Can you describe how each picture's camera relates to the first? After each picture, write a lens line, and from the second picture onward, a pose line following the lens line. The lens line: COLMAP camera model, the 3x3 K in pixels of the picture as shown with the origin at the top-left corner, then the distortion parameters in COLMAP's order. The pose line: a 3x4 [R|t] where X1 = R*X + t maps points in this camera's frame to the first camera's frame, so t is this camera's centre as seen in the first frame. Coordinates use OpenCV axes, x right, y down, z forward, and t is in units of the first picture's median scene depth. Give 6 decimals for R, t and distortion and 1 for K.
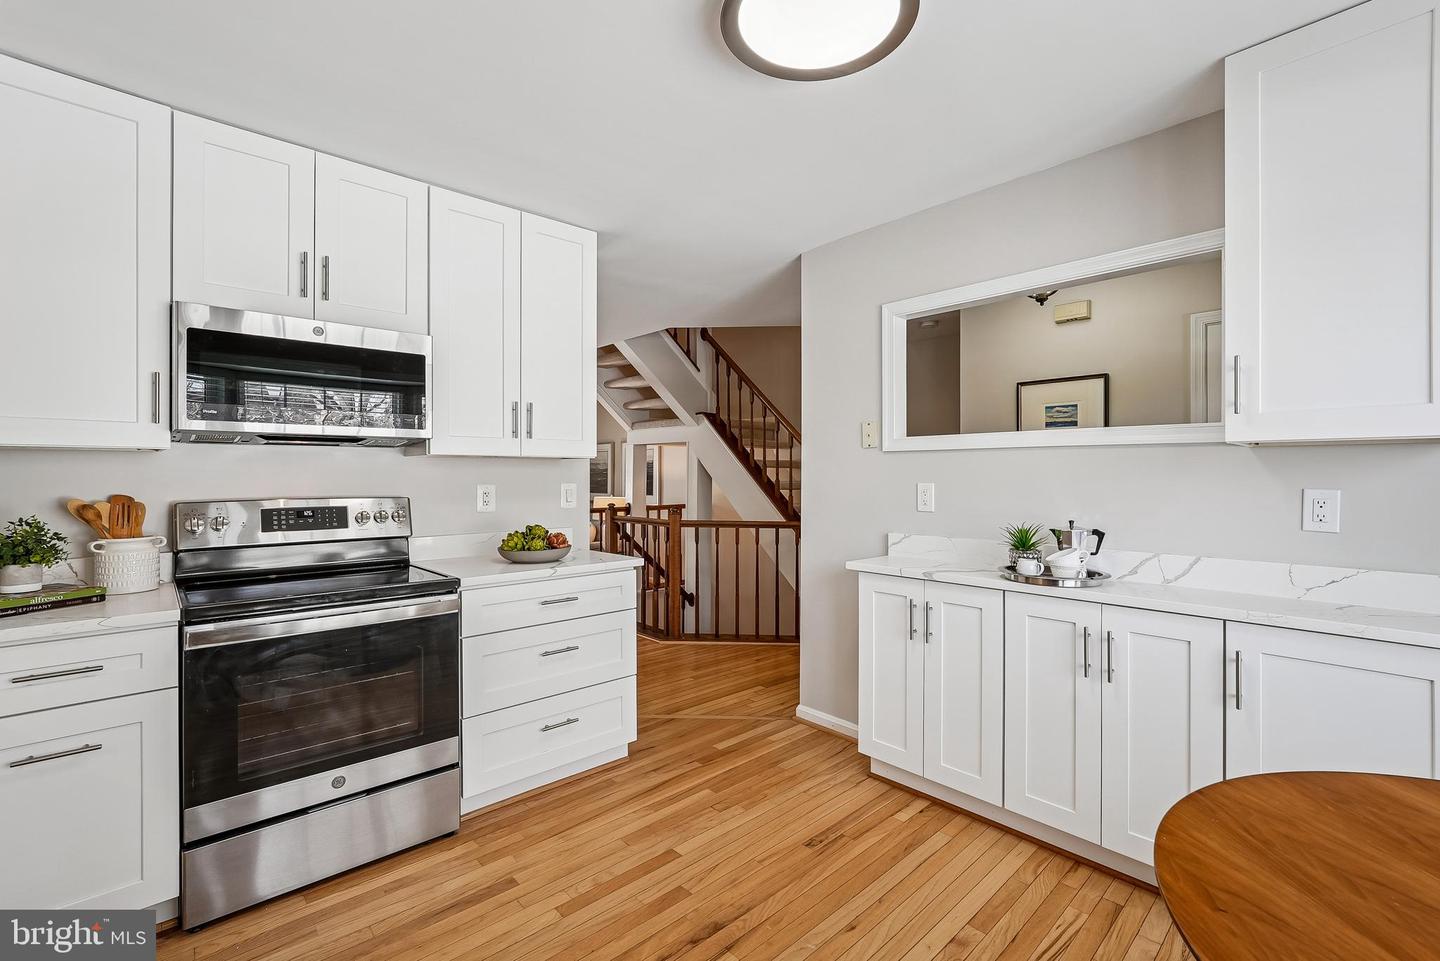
lens RADIAL K [[639.9, 0, 723.7], [0, 639.9, 473.3], [0, 0, 1]] dist [0.001464, 0.000071]
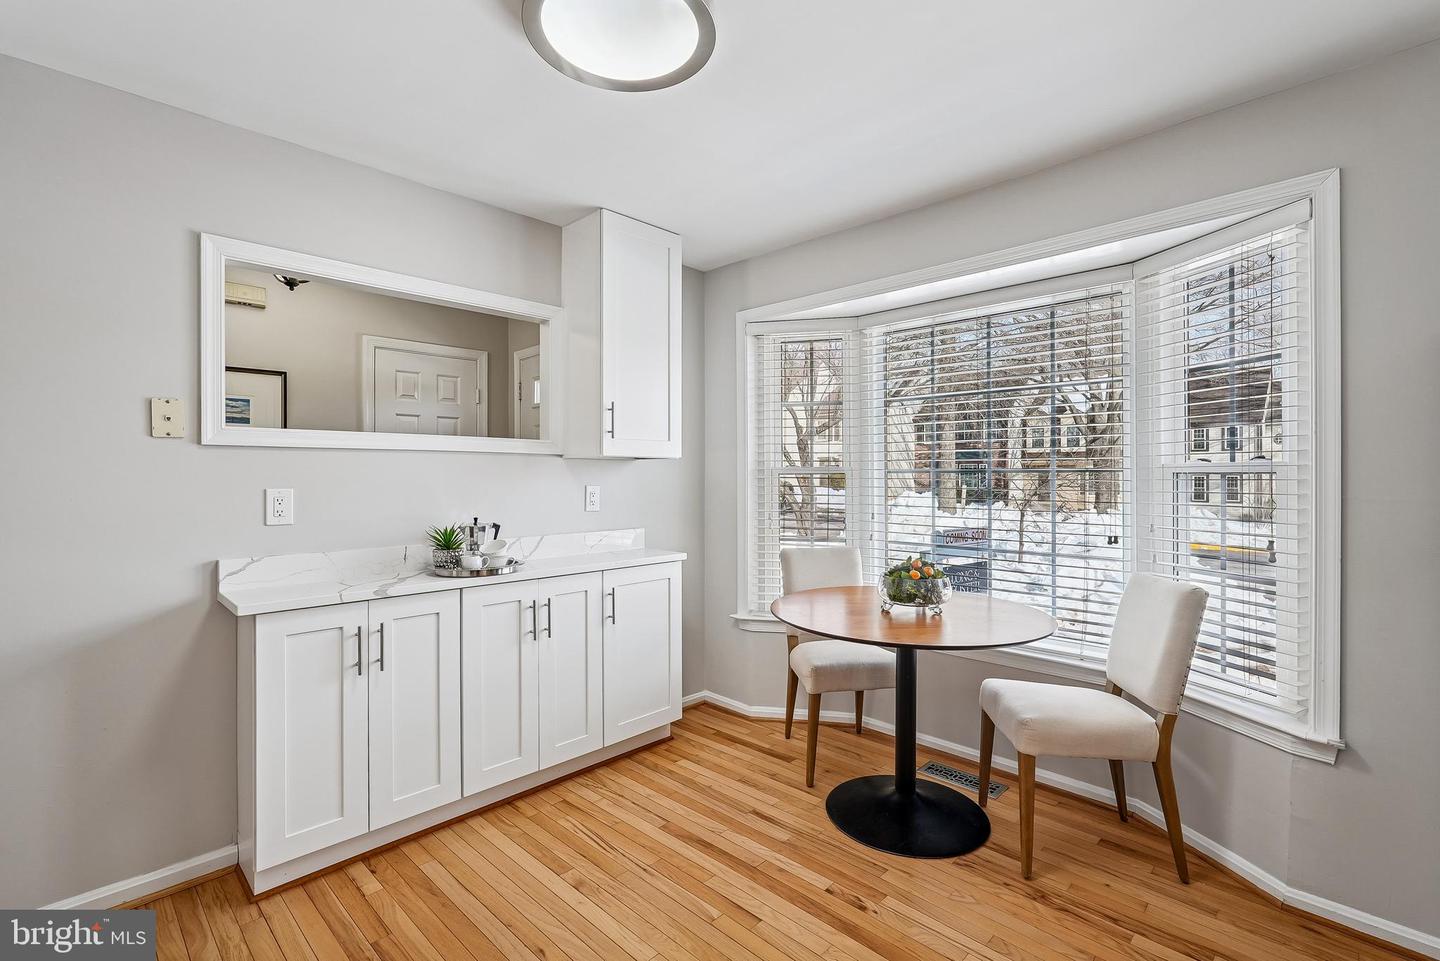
lens RADIAL K [[639.9, 0, 723.7], [0, 639.9, 473.3], [0, 0, 1]] dist [0.001464, 0.000071]
pose [[-0.053520, 0.005279, 0.998553, -0.610203], [0.001131, 0.999986, -0.005226, 0.001451], [-0.998566, 0.000849, -0.053525, 0.615374]]
